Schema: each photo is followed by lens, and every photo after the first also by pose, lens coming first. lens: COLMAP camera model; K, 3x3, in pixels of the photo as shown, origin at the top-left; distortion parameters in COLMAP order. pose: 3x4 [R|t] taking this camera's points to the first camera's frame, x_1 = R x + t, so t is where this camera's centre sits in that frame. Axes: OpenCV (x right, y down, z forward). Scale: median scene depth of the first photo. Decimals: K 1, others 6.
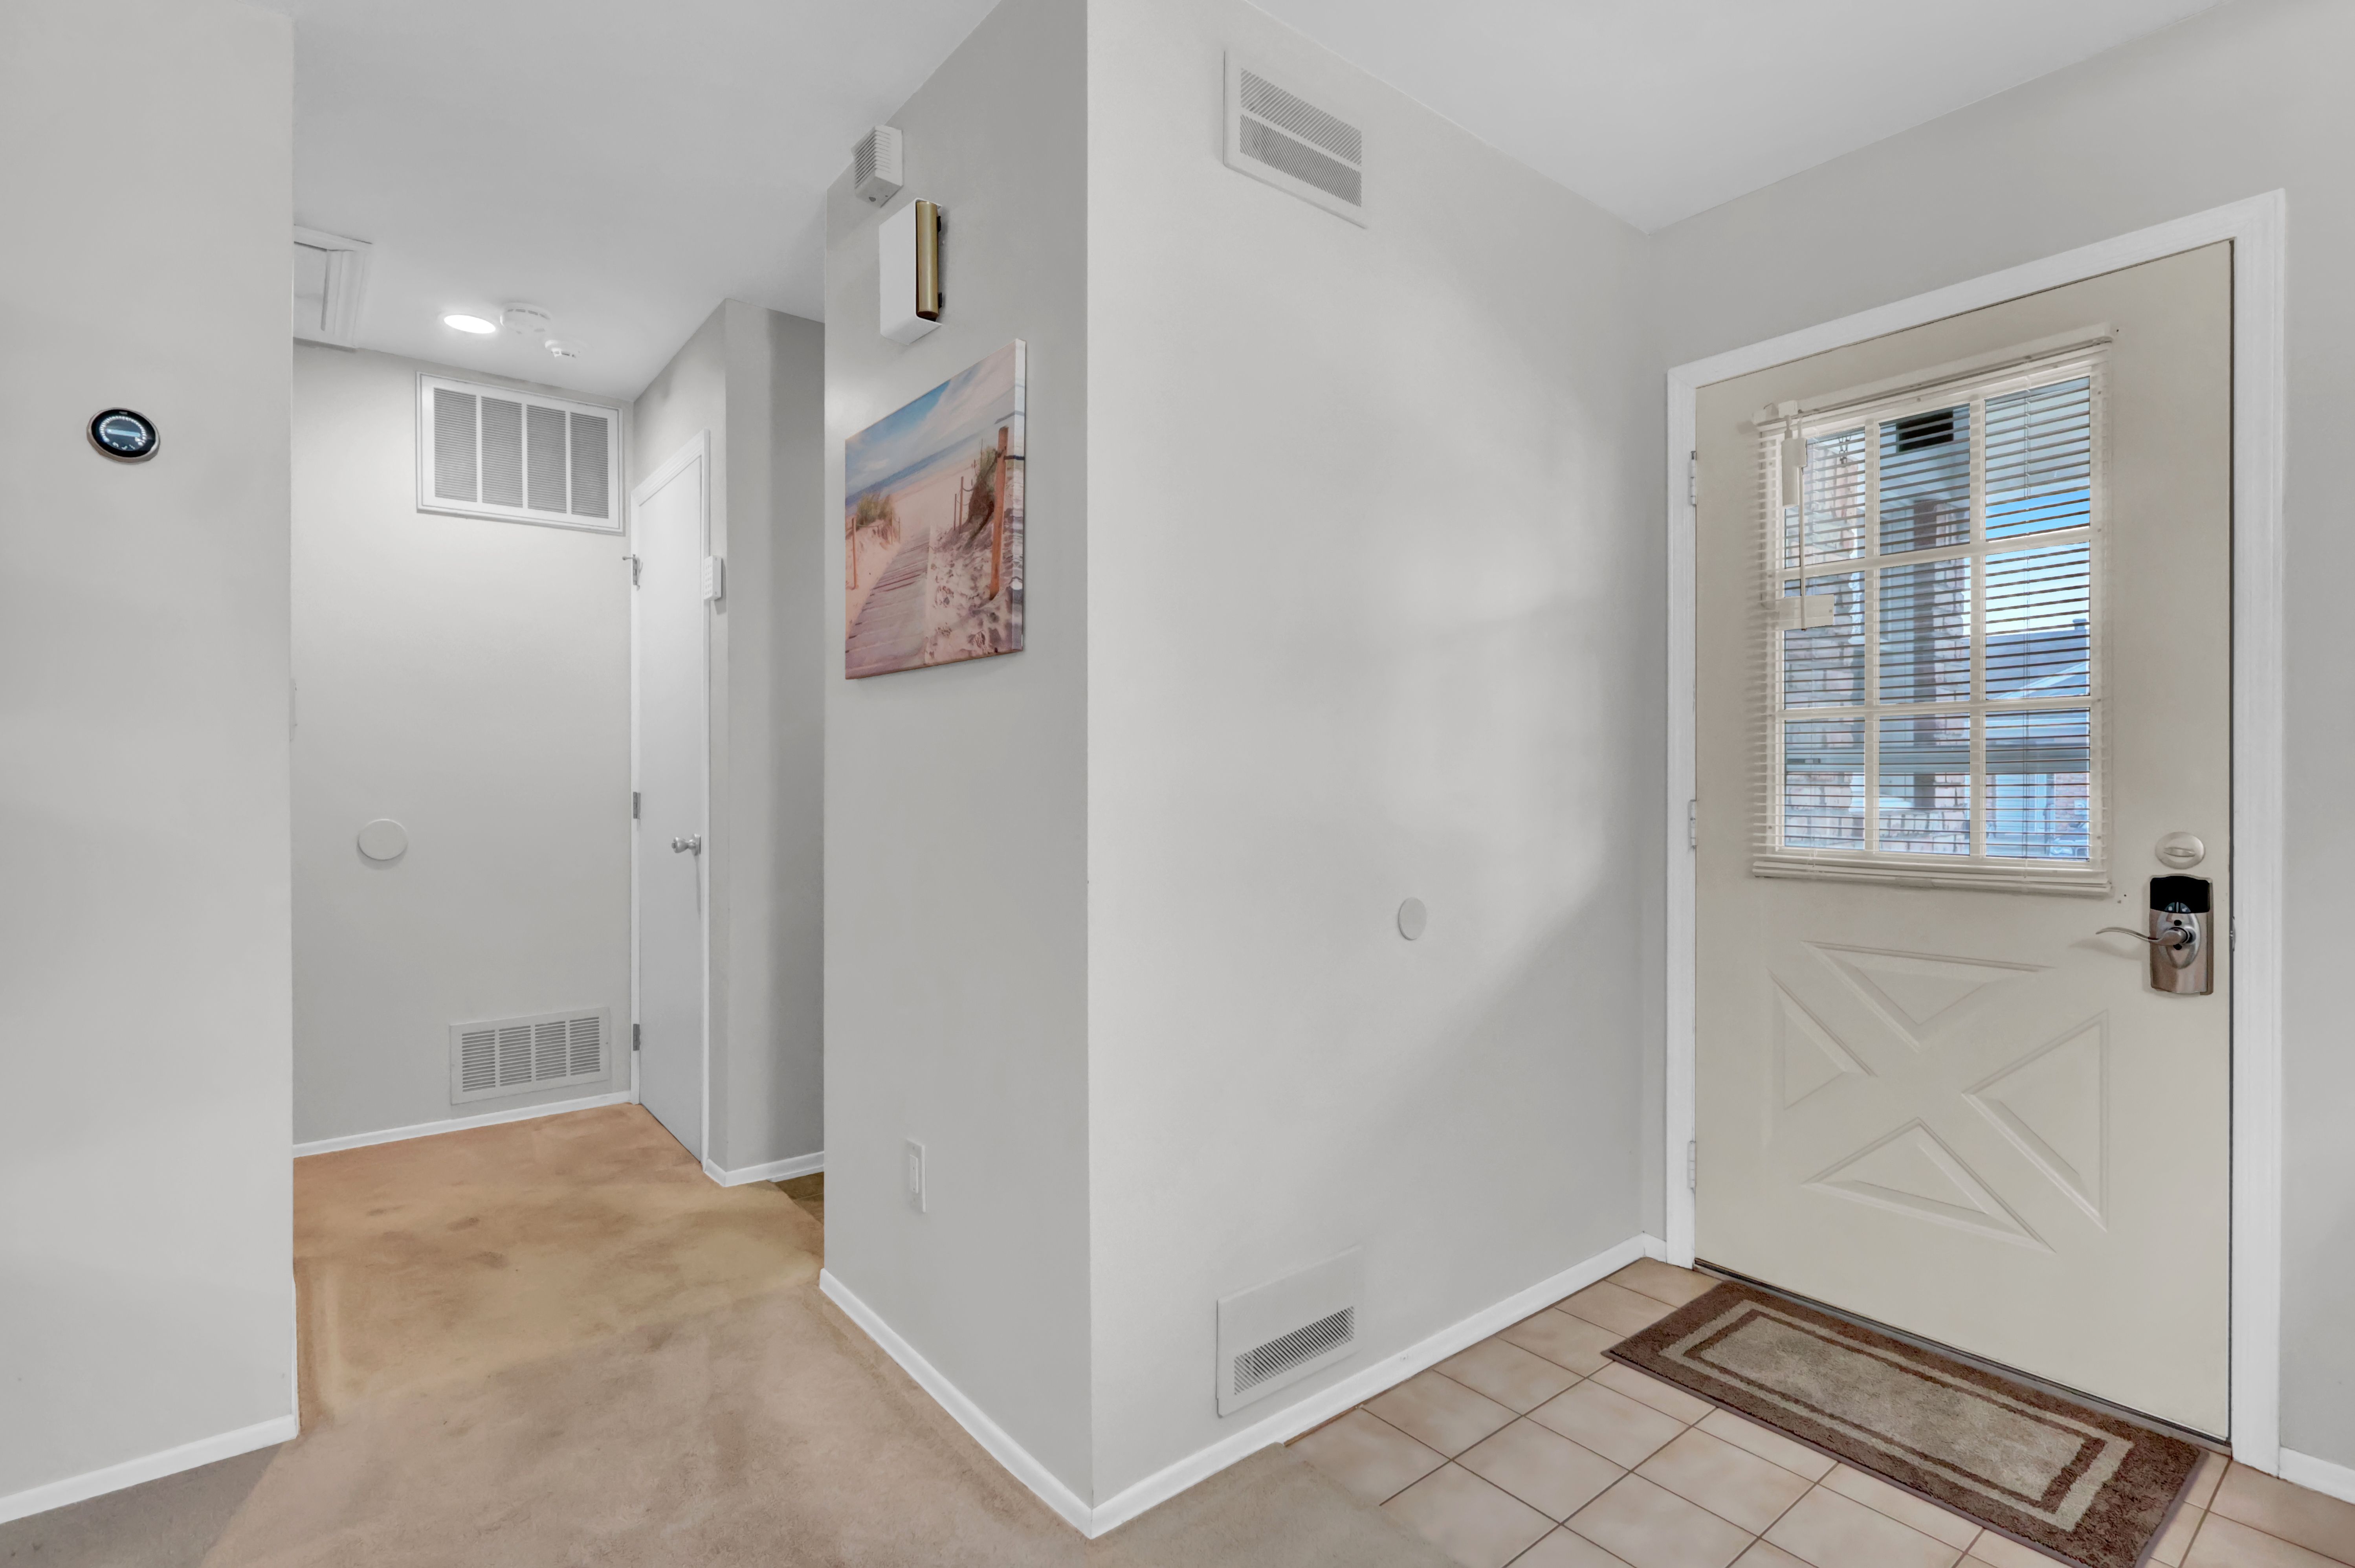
lens RADIAL K [[1121.1, 0, 1179.0], [0, 1121.1, 777.9], [0, 0, 1]] dist [-0.002397, -0.000250]
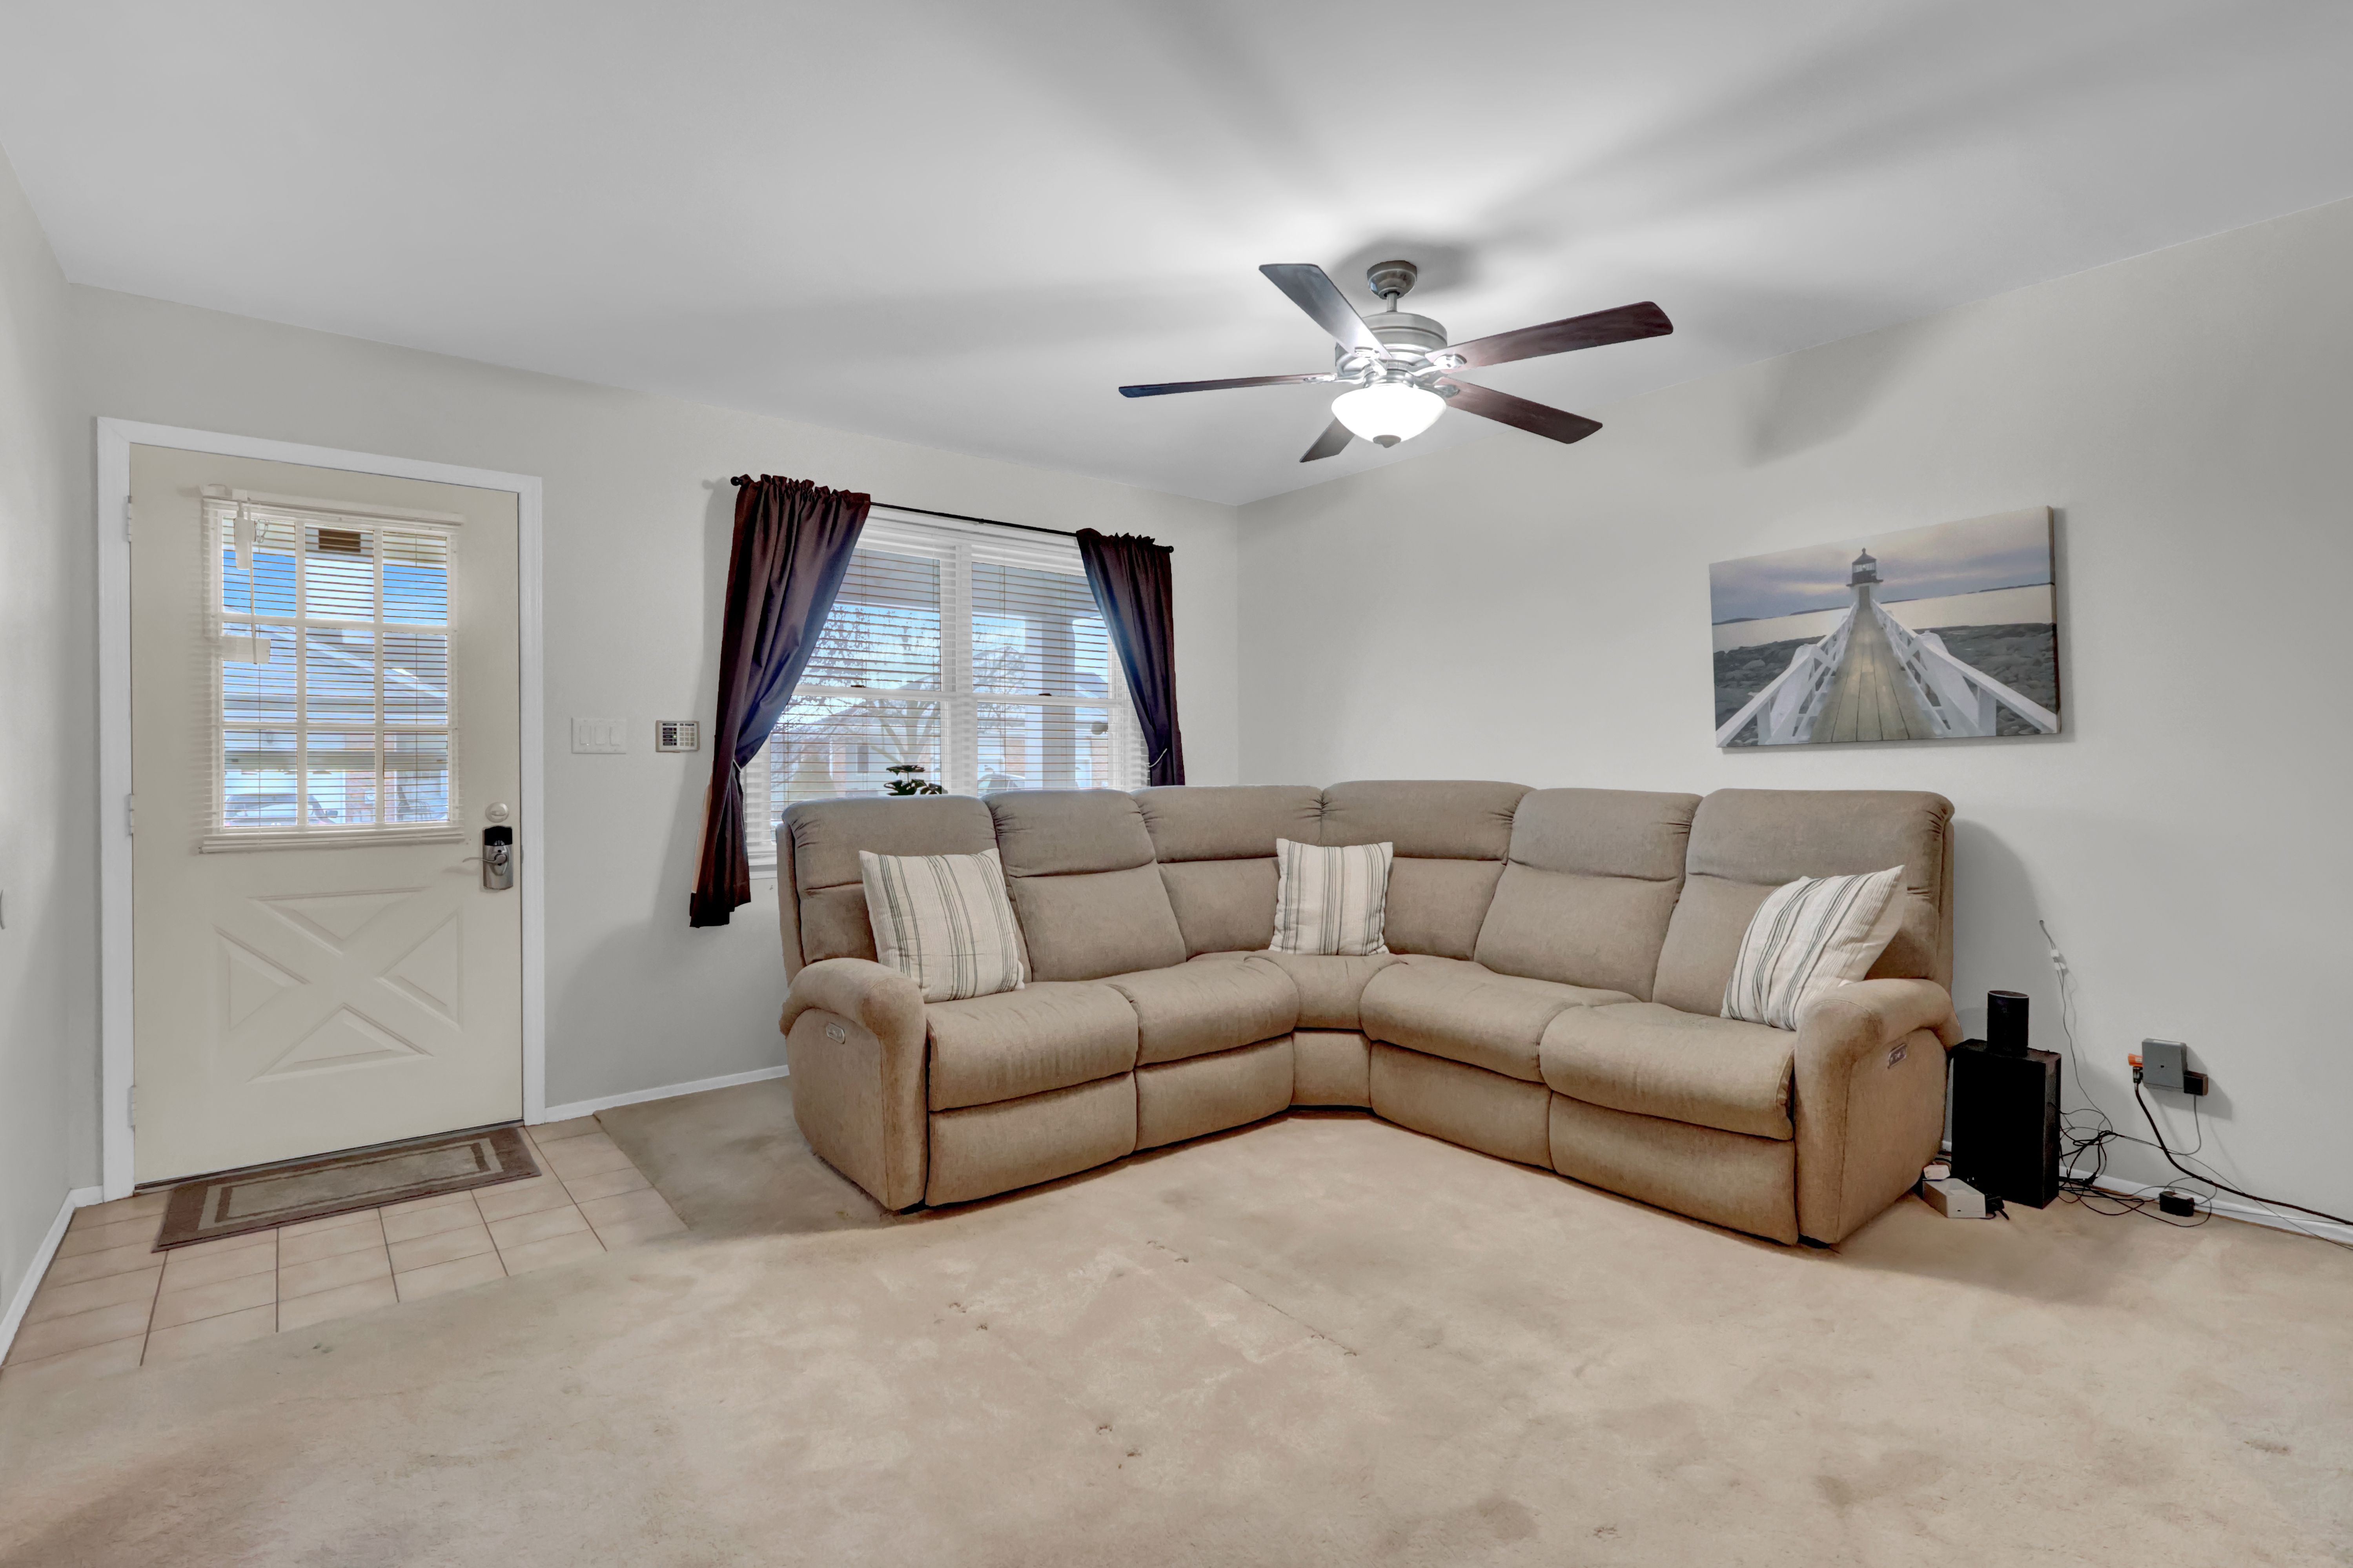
lens RADIAL K [[1120.1, 0, 1178.0], [0, 1120.1, 777.9], [0, 0, 1]] dist [-0.002397, -0.000250]
pose [[-0.005030, -0.002825, 0.999983, -0.874301], [0.008173, 0.999962, 0.002866, 0.010679], [-0.999954, 0.008187, -0.005007, -0.107280]]
